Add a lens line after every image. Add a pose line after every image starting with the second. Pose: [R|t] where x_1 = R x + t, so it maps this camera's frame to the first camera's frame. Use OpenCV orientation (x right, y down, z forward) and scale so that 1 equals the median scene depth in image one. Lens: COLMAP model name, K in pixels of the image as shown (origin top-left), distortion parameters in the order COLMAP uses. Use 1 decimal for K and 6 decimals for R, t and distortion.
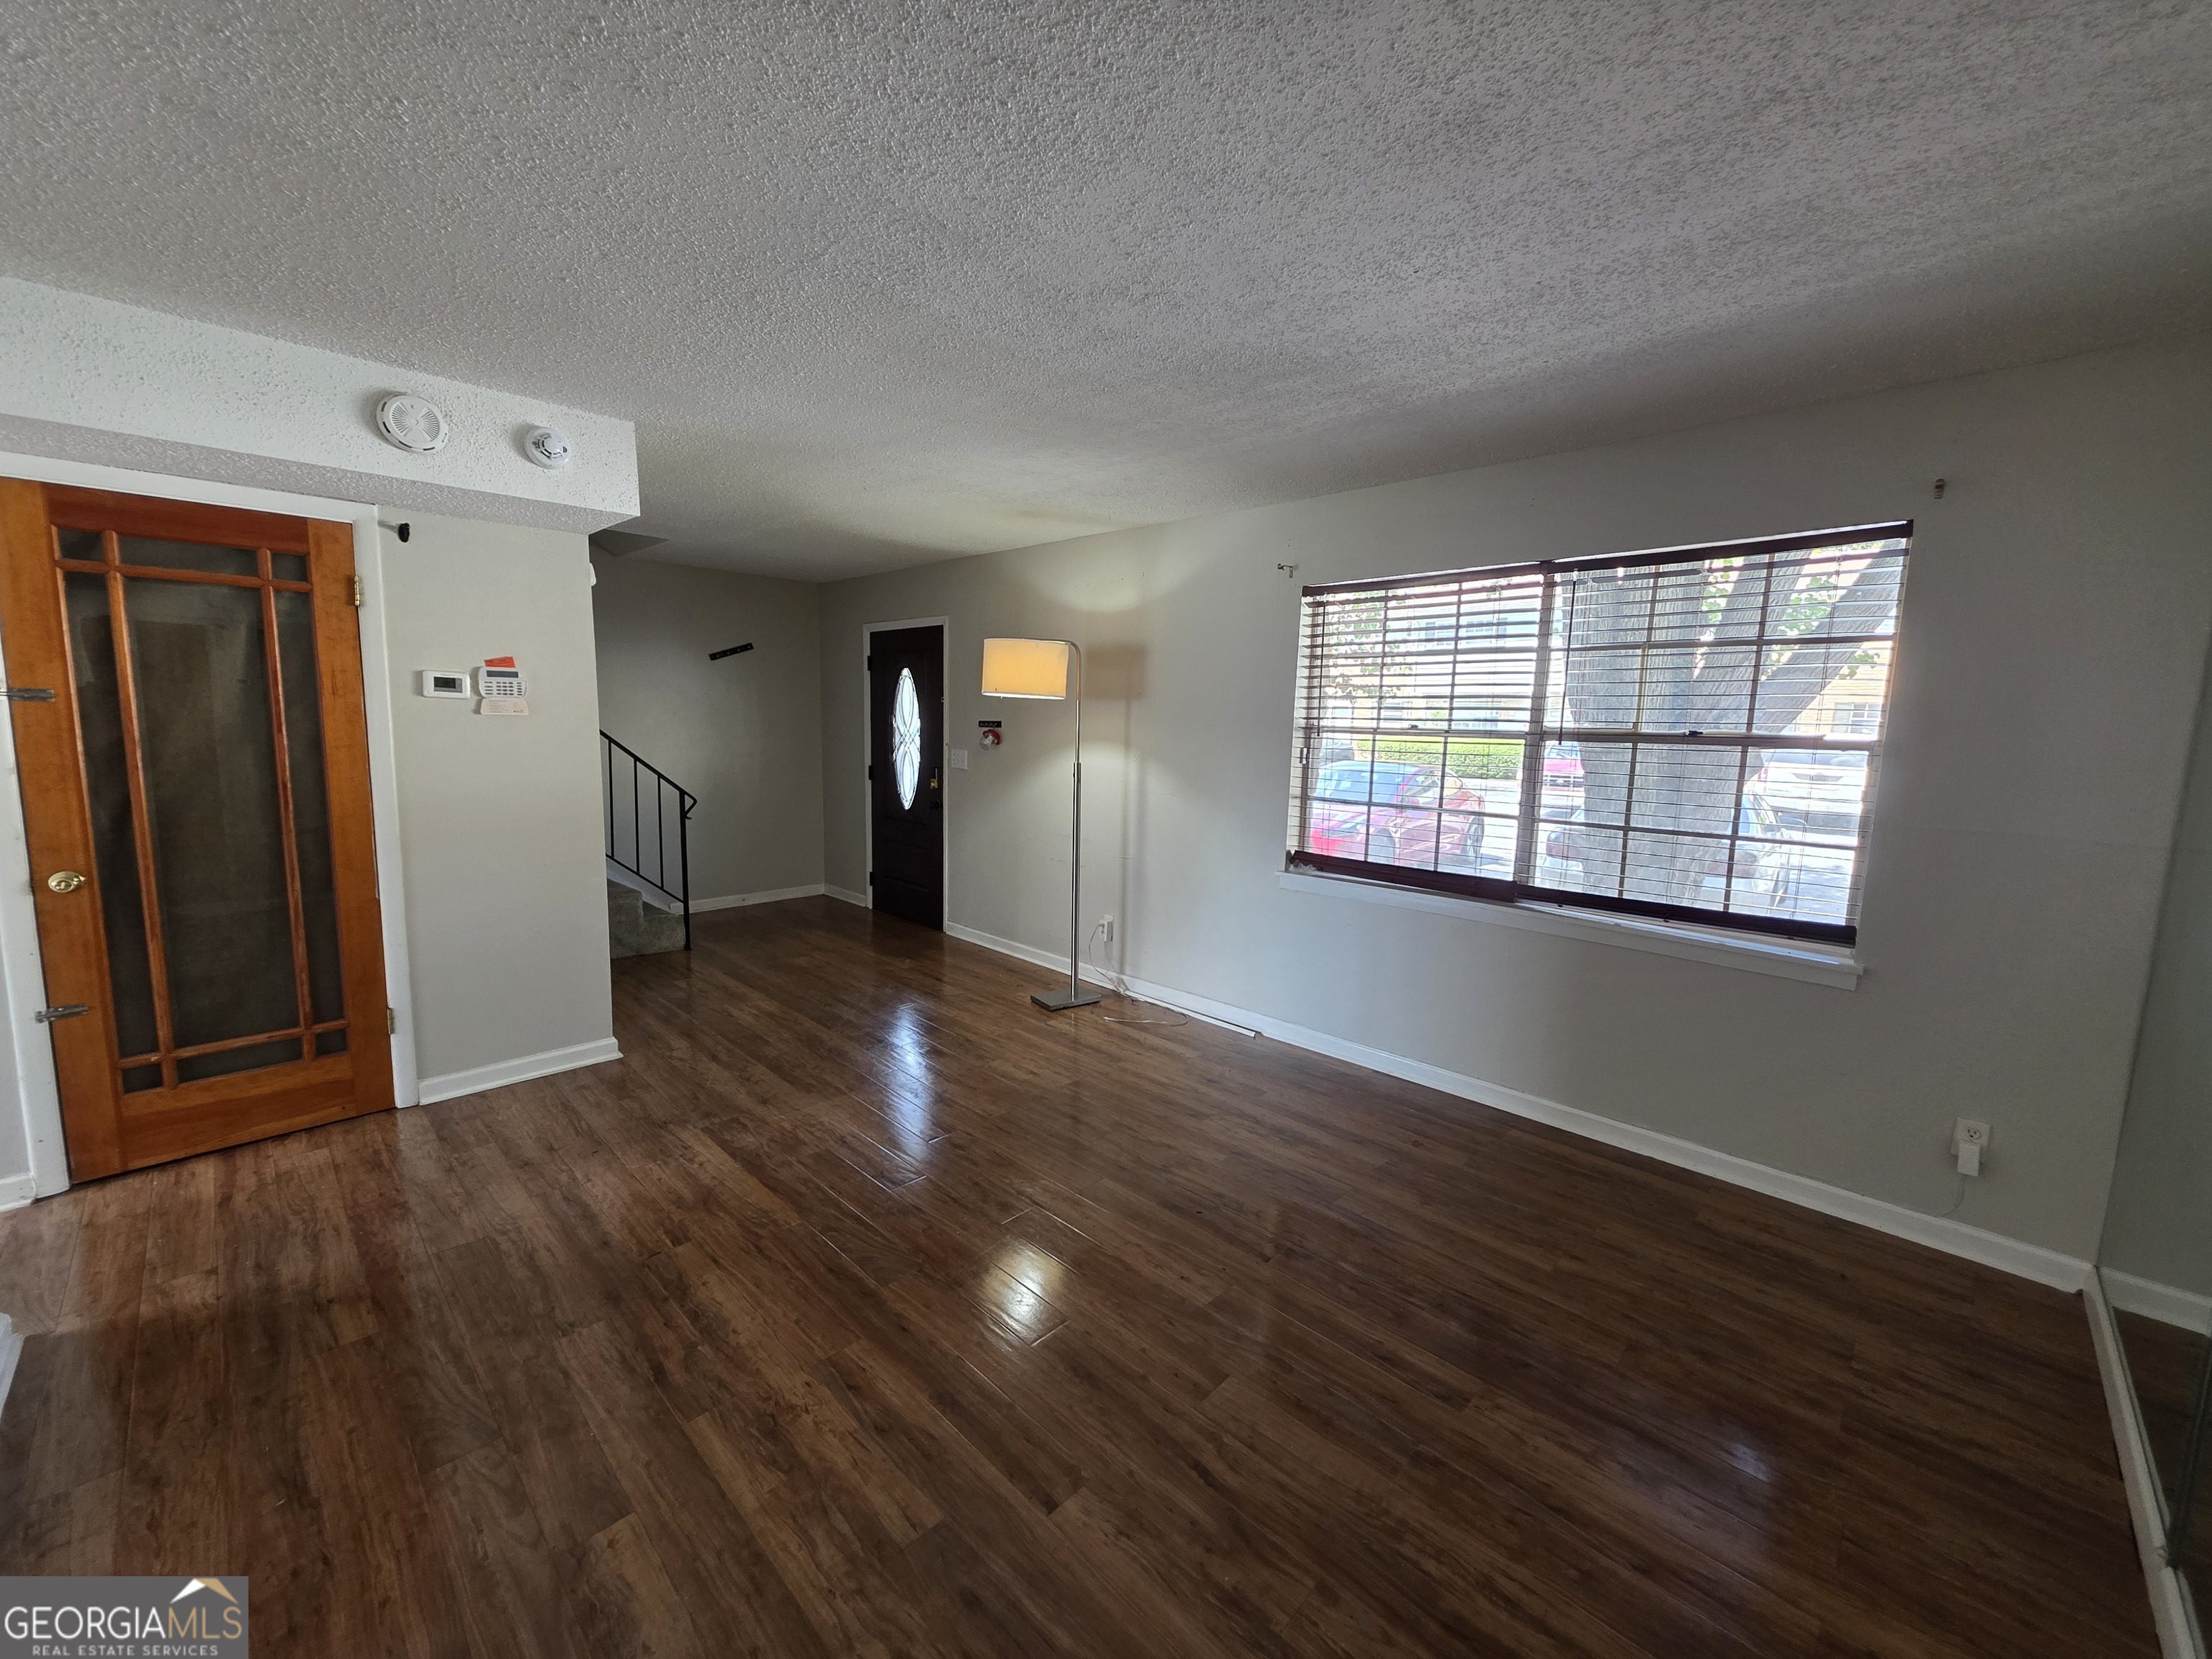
lens RADIAL K [[880.2, 0, 1106.0], [0, 880.2, 829.5], [0, 0, 1]] dist [0.003137, 0.000469]
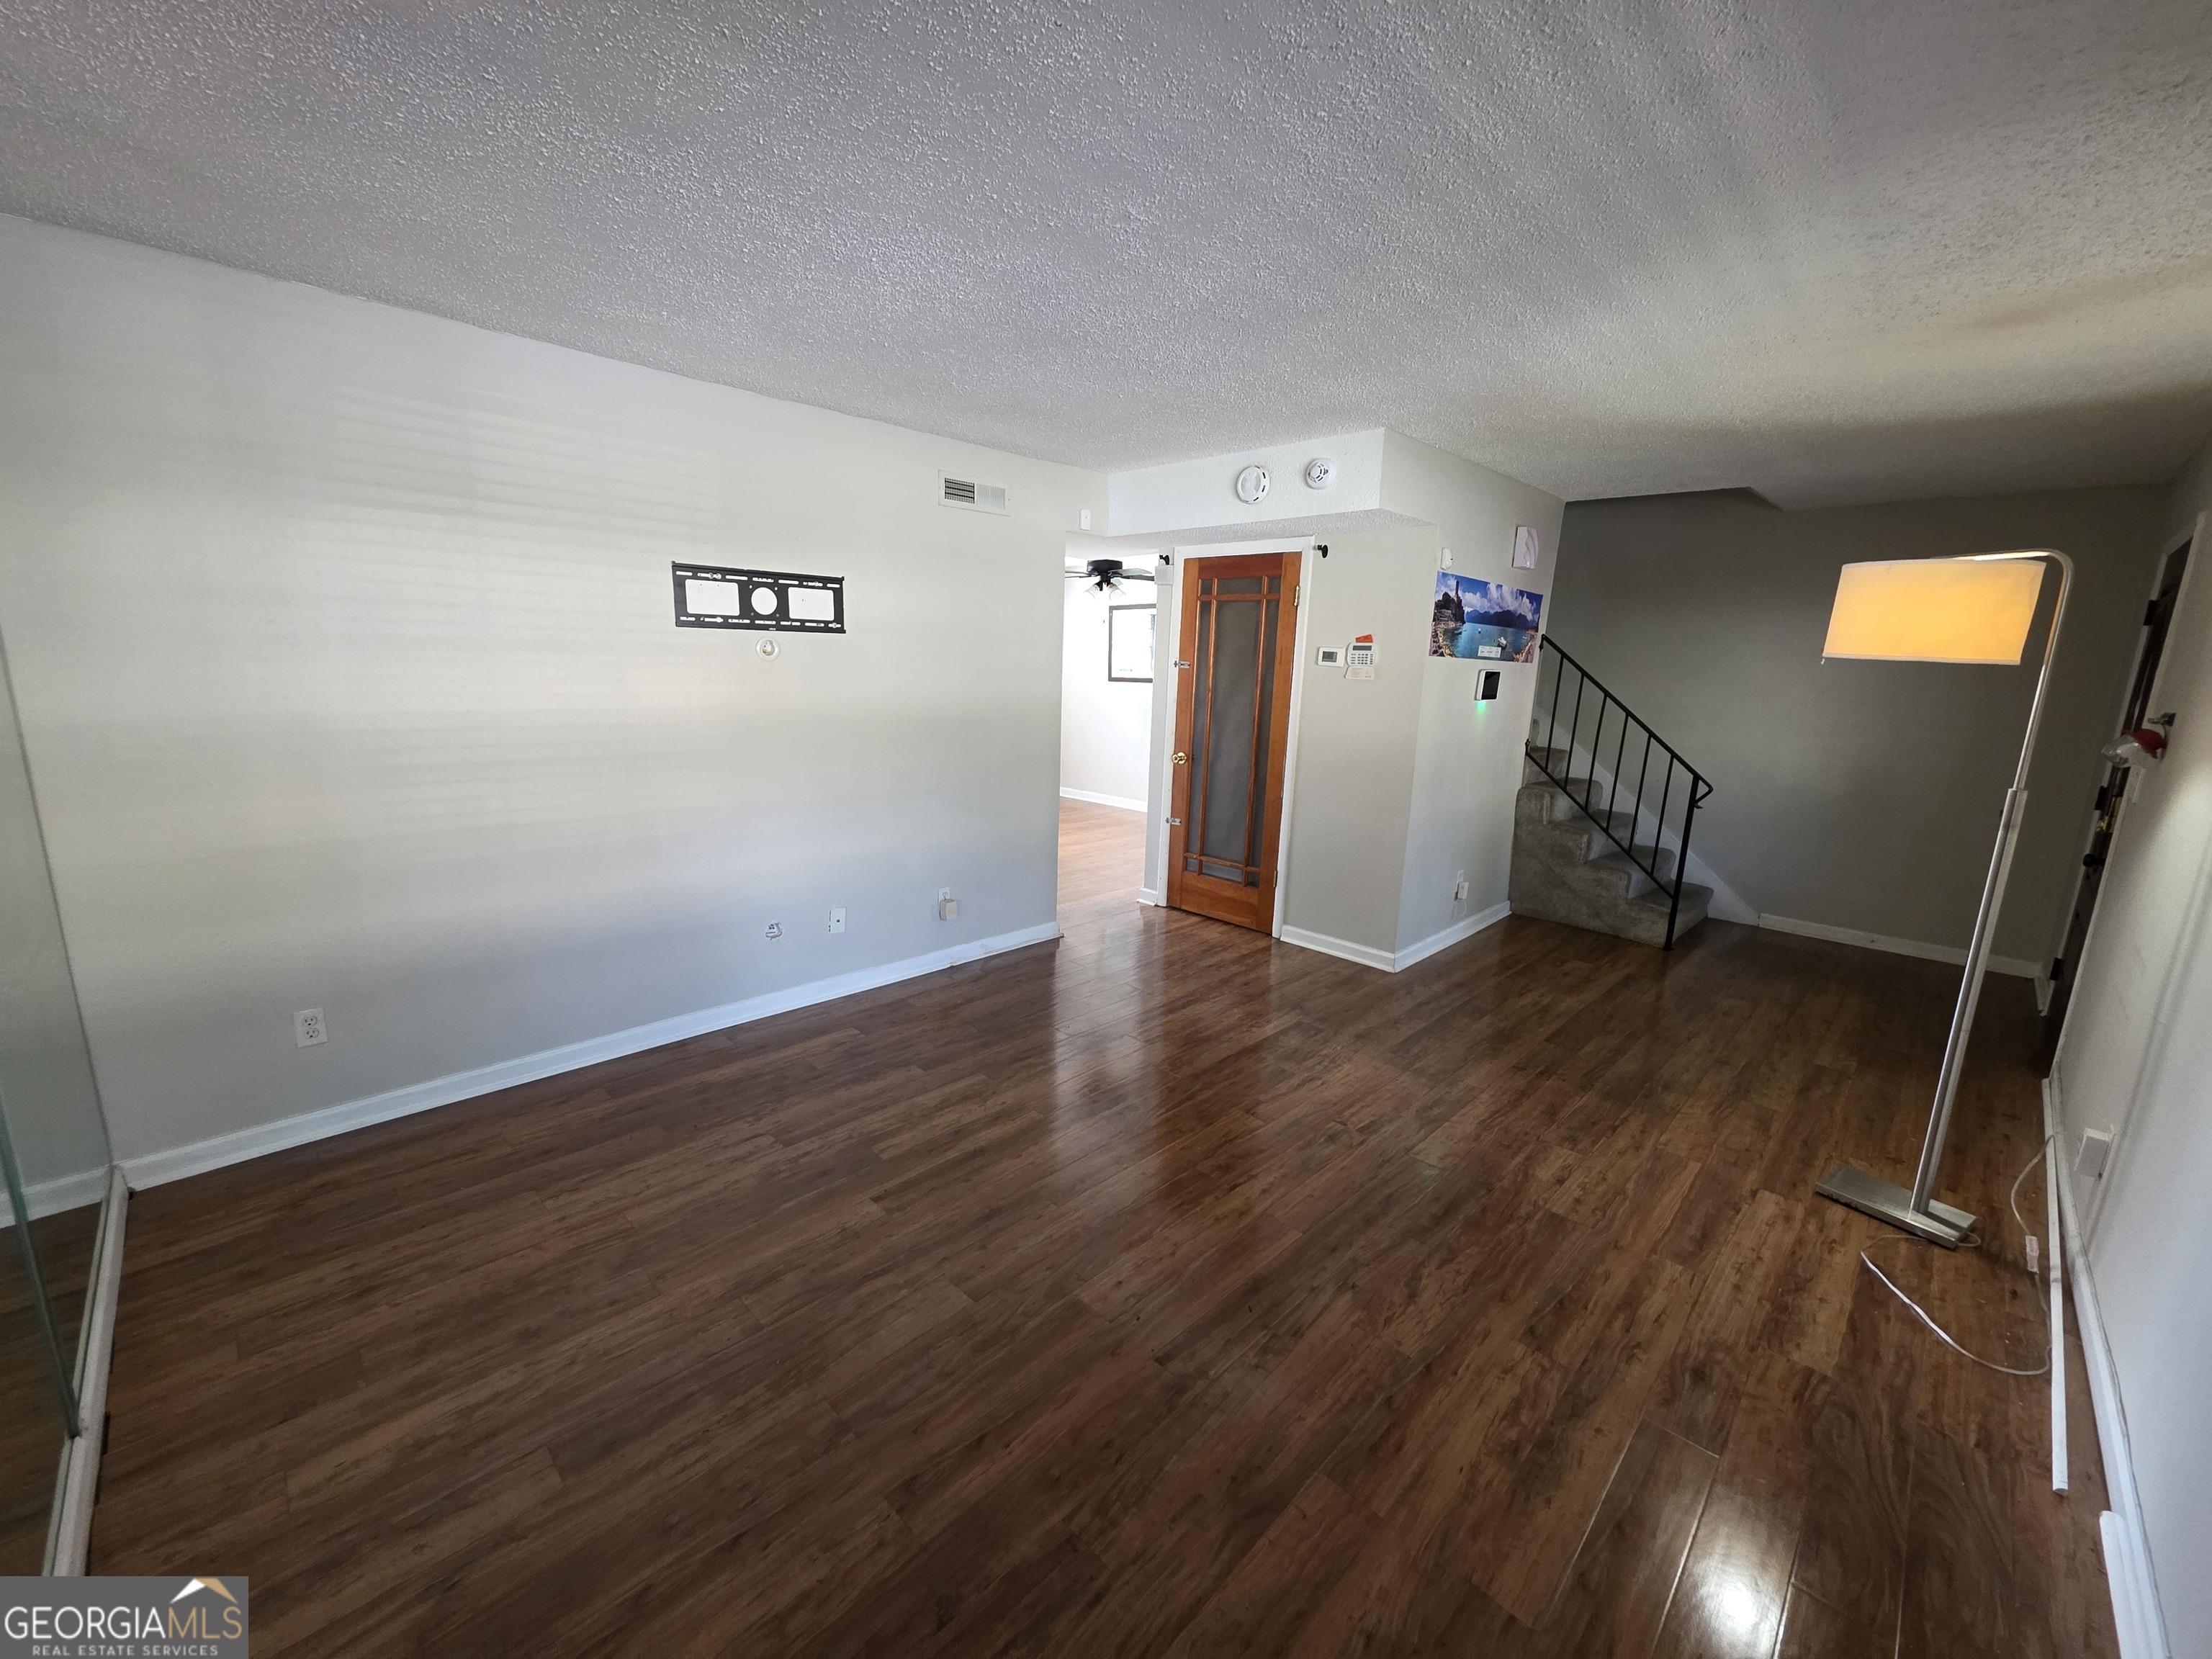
lens RADIAL K [[880.2, 0, 1106.0], [0, 880.2, 829.5], [0, 0, 1]] dist [0.003137, 0.000469]
pose [[-0.007243, 0.173170, -0.984865, 0.710339], [-0.160381, 0.971940, 0.172076, -0.084321], [0.987029, 0.159200, 0.020734, 0.692981]]
